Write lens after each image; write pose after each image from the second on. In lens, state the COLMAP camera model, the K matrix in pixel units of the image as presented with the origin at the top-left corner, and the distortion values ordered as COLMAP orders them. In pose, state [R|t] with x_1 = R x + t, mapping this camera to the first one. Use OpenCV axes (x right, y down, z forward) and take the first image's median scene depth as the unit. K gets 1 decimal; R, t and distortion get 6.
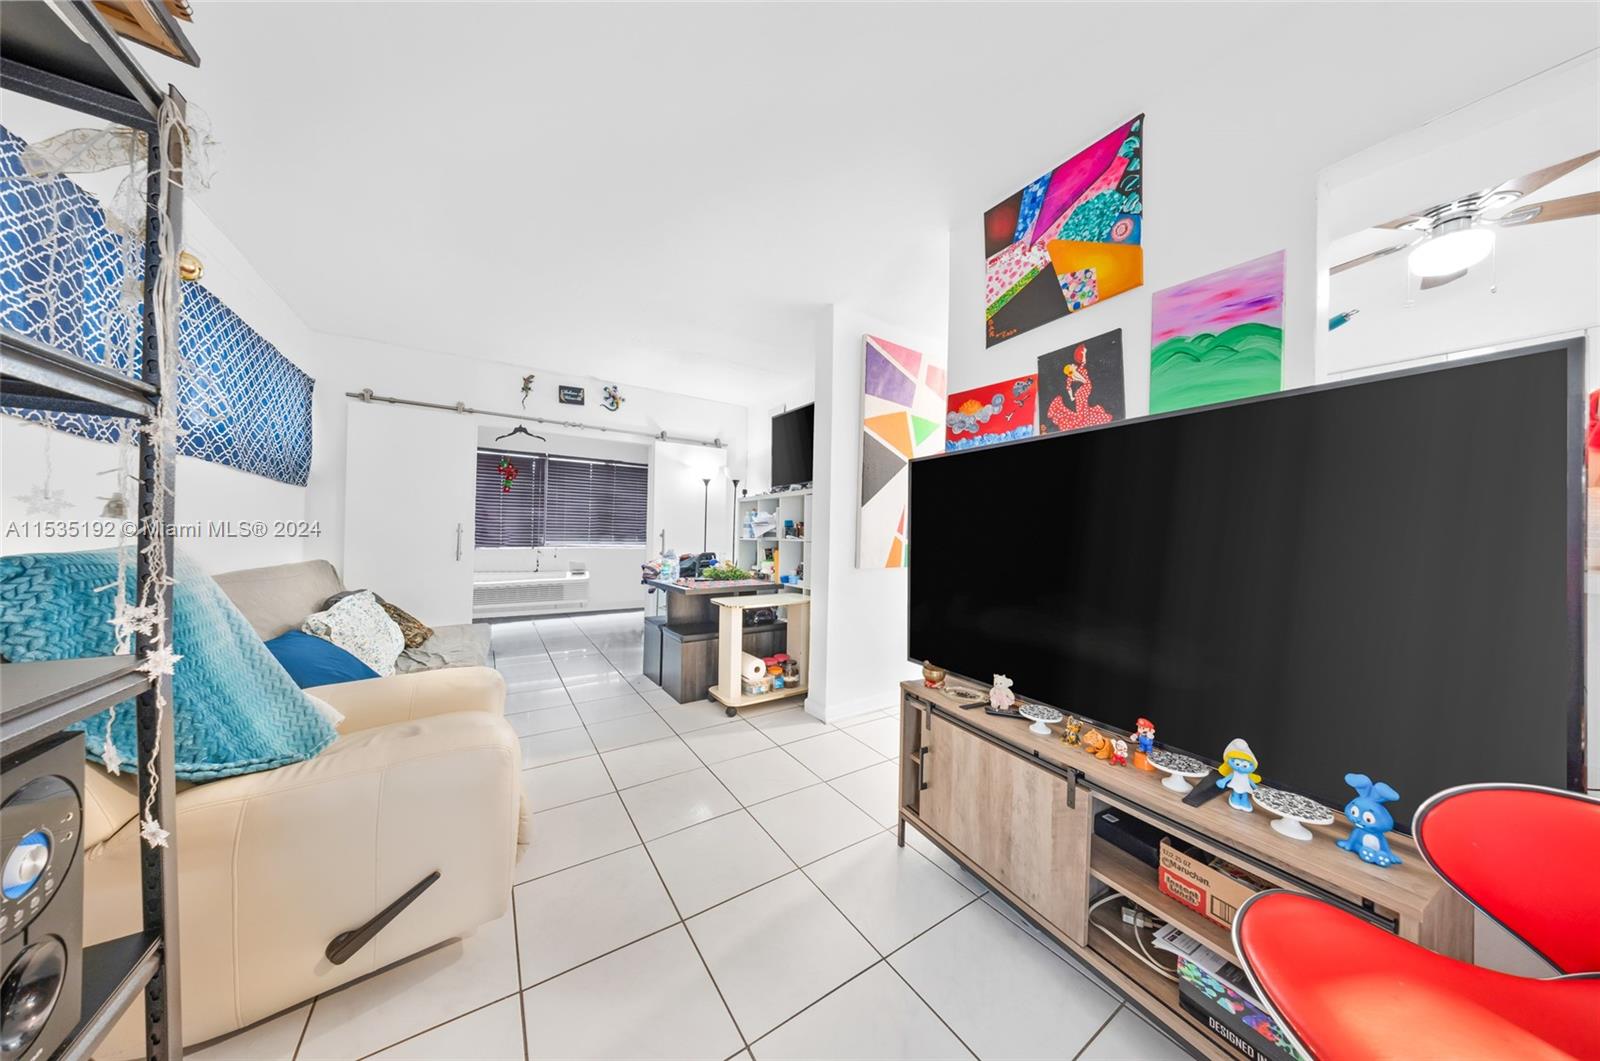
lens RADIAL K [[468.3, 0, 800.0], [0, 468.3, 530.5], [0, 0, 1]] dist [-0.000145, -0.000006]
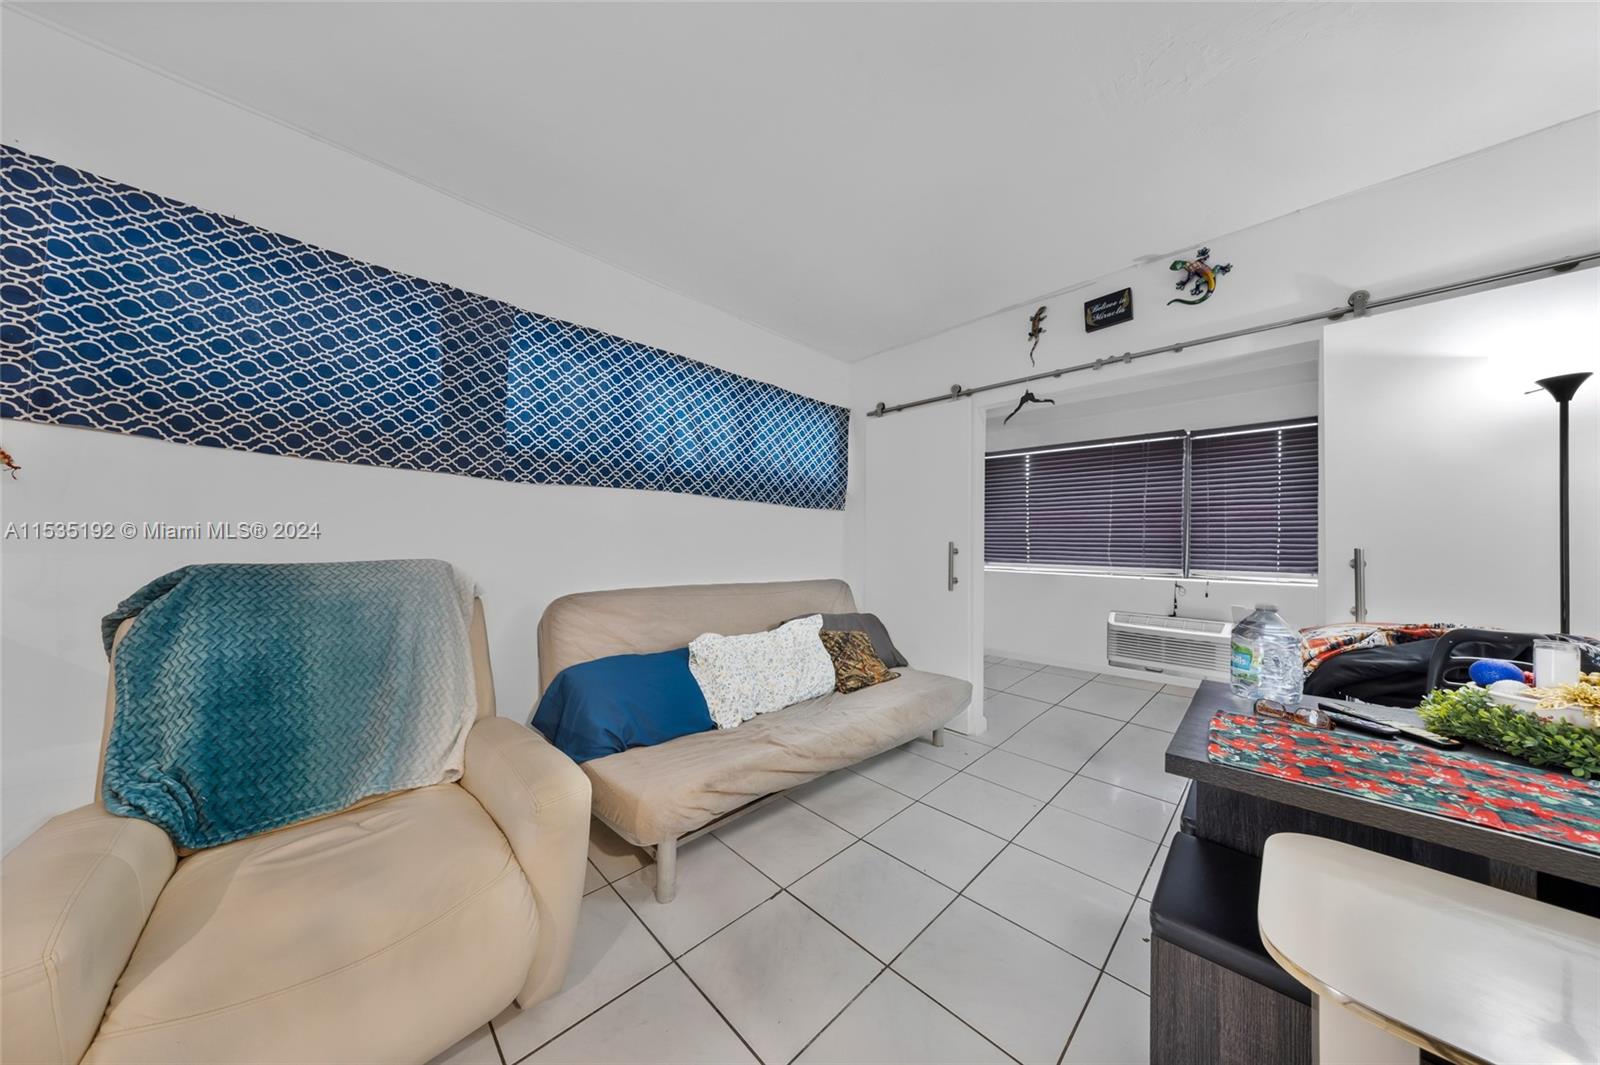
lens RADIAL K [[484.2, 0, 799.0], [0, 484.2, 547.3], [0, 0, 1]] dist [-0.000026, -0.000014]
pose [[0.204010, -0.006354, -0.978948, 0.004221], [0.006298, 0.999967, -0.005178, -0.002996], [0.978949, -0.005109, 0.204043, 0.533588]]
